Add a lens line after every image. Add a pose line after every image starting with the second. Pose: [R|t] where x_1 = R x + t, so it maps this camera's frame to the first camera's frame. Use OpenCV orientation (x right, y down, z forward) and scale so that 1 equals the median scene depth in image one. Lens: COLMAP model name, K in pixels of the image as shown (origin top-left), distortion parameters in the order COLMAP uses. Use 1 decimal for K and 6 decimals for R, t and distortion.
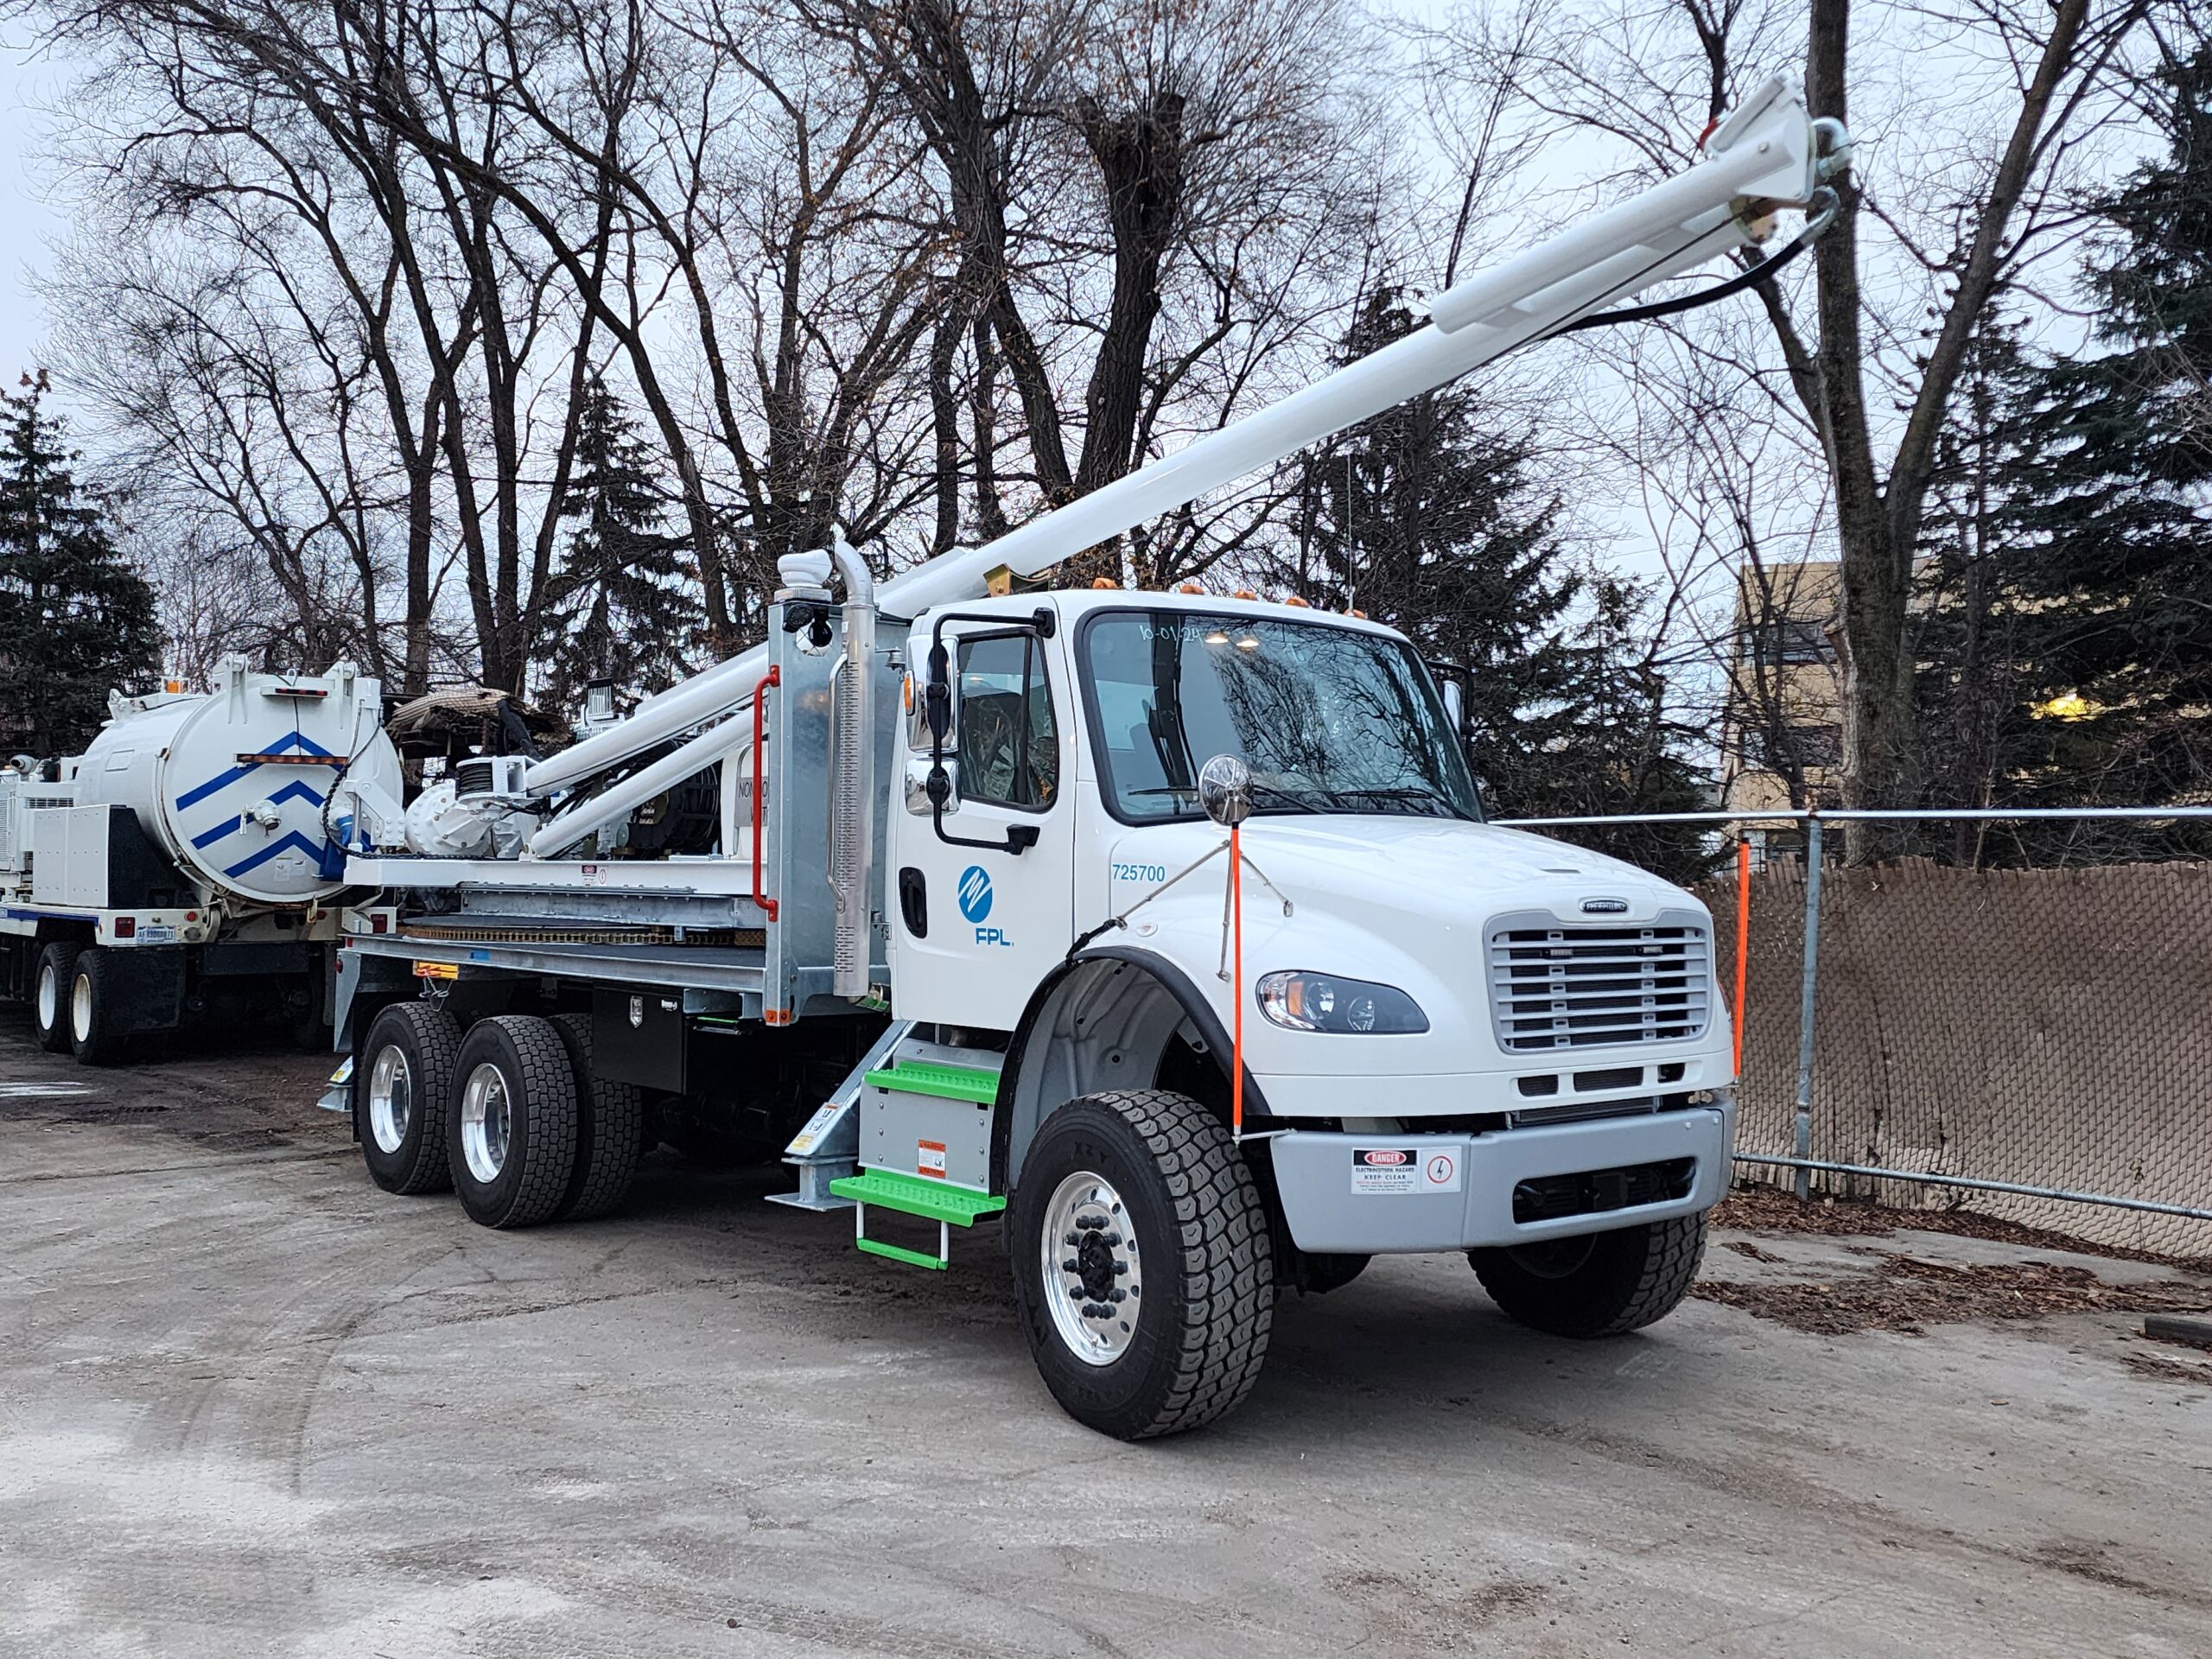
lens RADIAL K [[1620.5, 0, 1344.4], [0, 1620.5, 773.4], [0, 0, 1]] dist [0.048800, -0.013375]
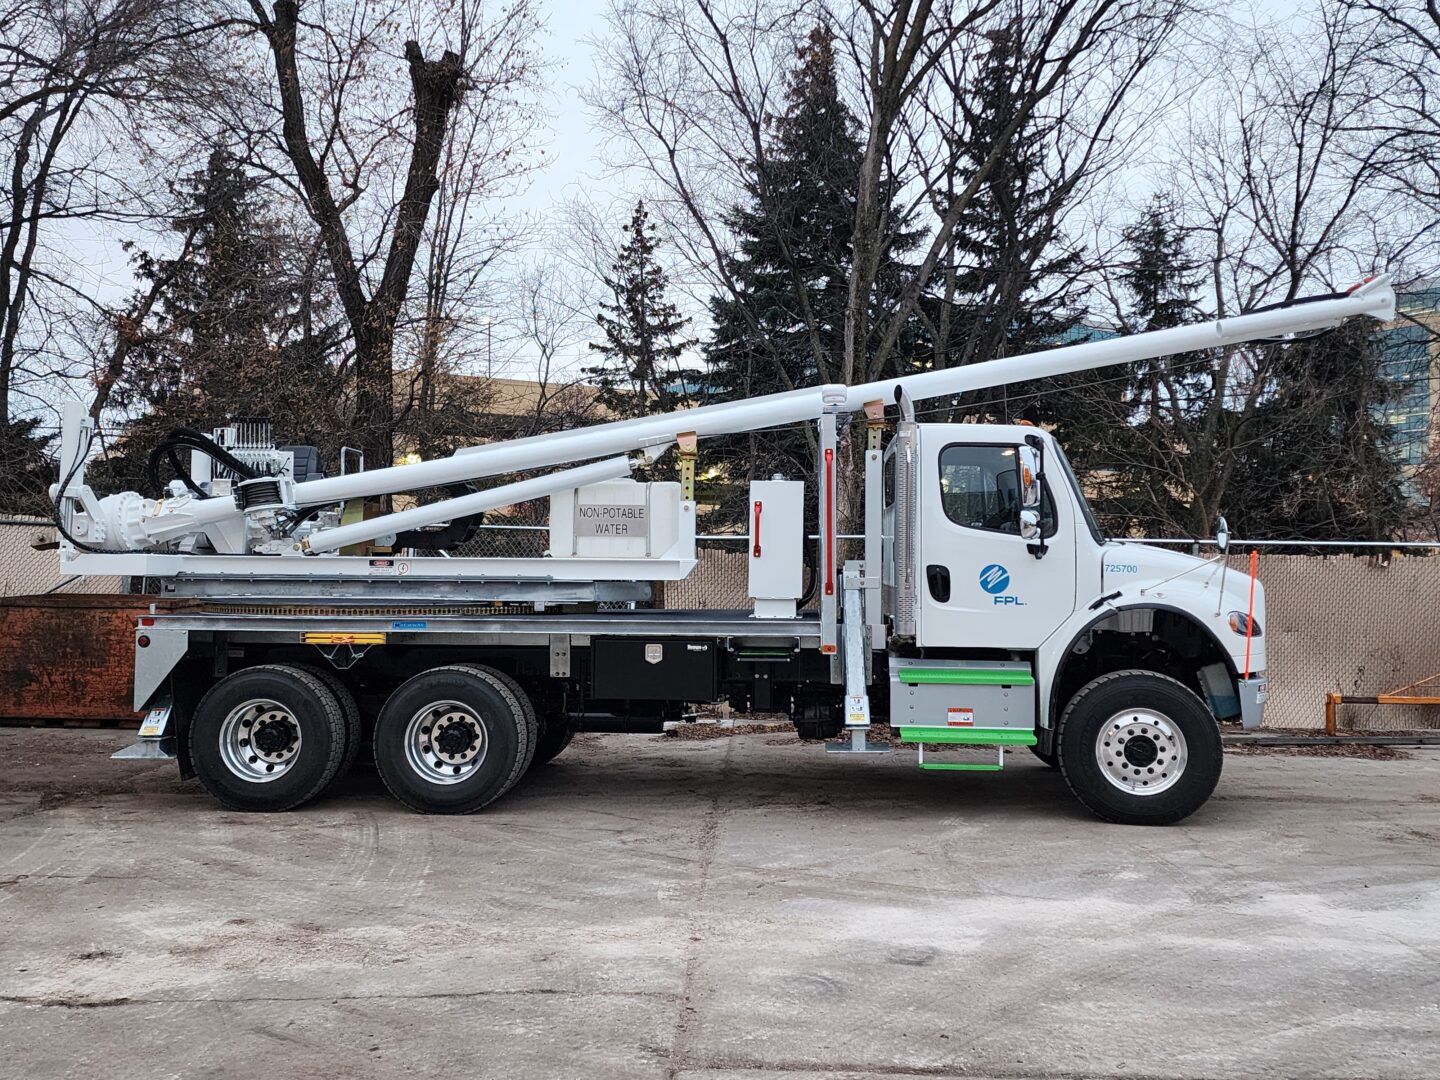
lens RADIAL K [[975.0, 0, 721.1], [0, 975.0, 538.9], [0, 0, 1]] dist [0.078213, -0.067978]
pose [[0.790492, 0.016363, 0.612254, -1.216626], [-0.039662, 0.998912, 0.024511, 0.010585], [-0.611187, -0.043660, 0.790281, 0.276682]]
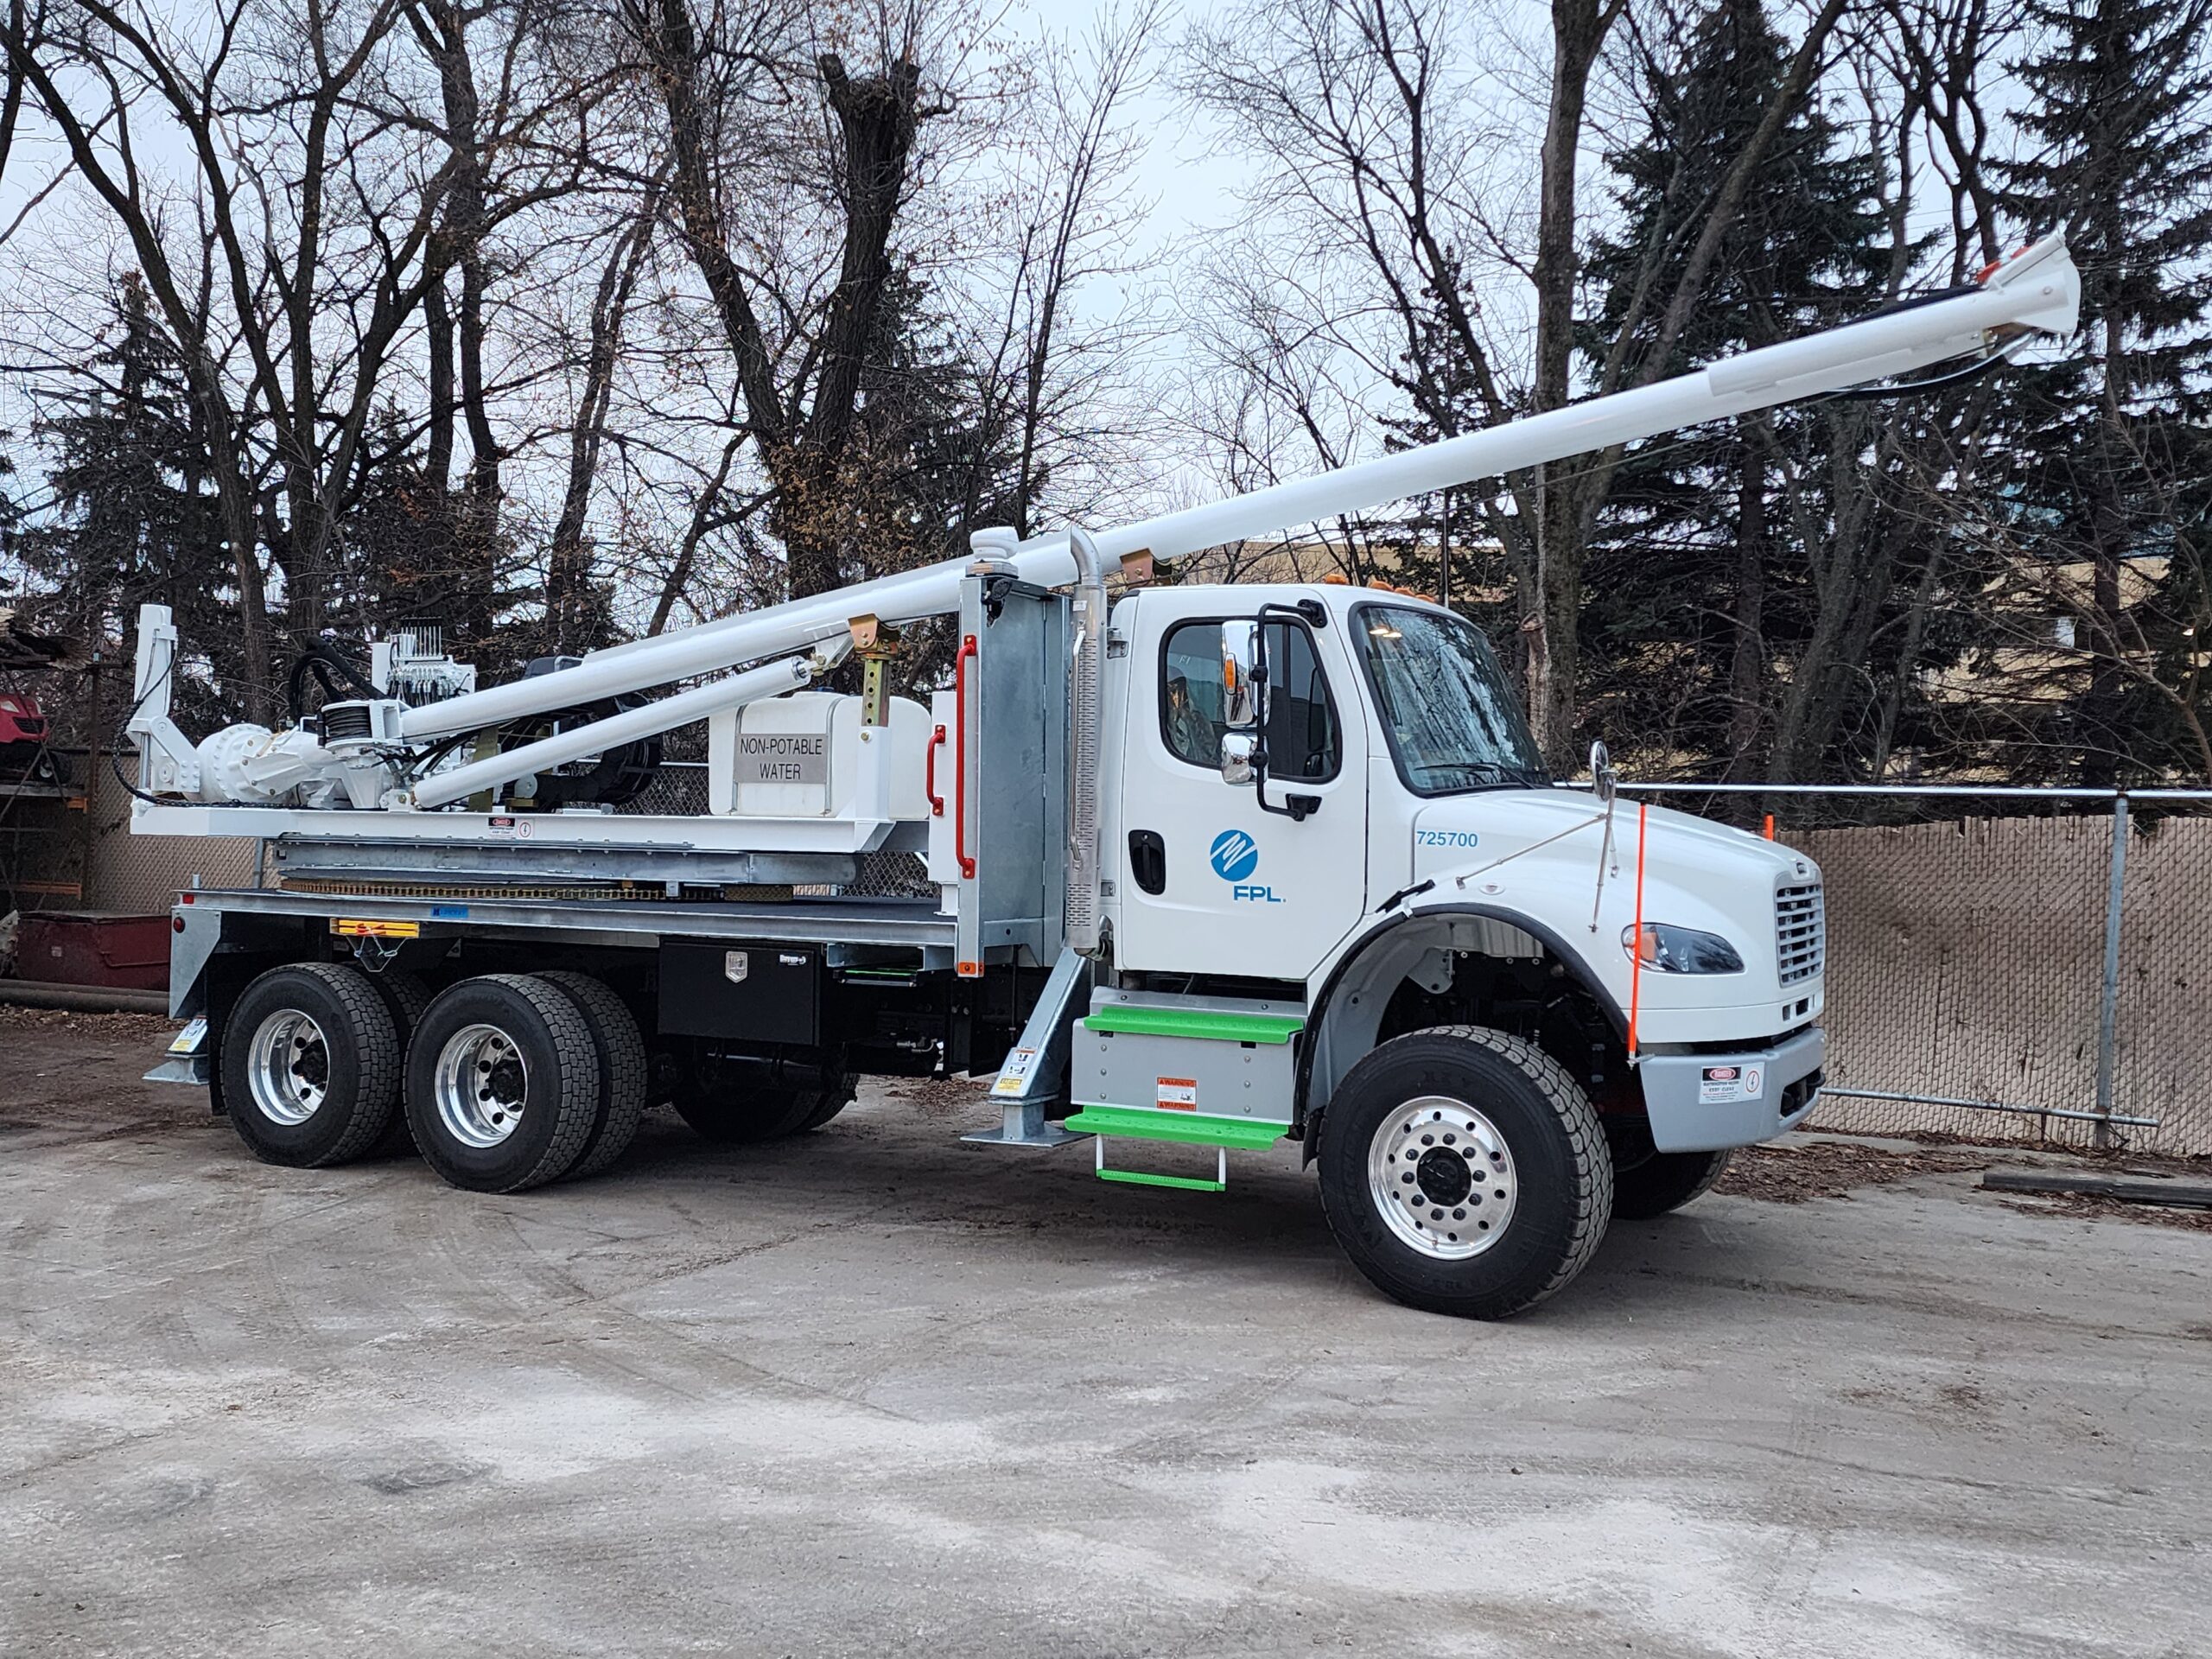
lens RADIAL K [[1538.3, 0, 1218.4], [0, 1538.3, 798.5], [0, 0, 1]] dist [0.061510, -0.033749]
pose [[0.949685, 0.014862, 0.312855, -0.570332], [-0.028855, 0.998777, 0.040143, -0.006038], [-0.311876, -0.047150, 0.948952, 0.012427]]
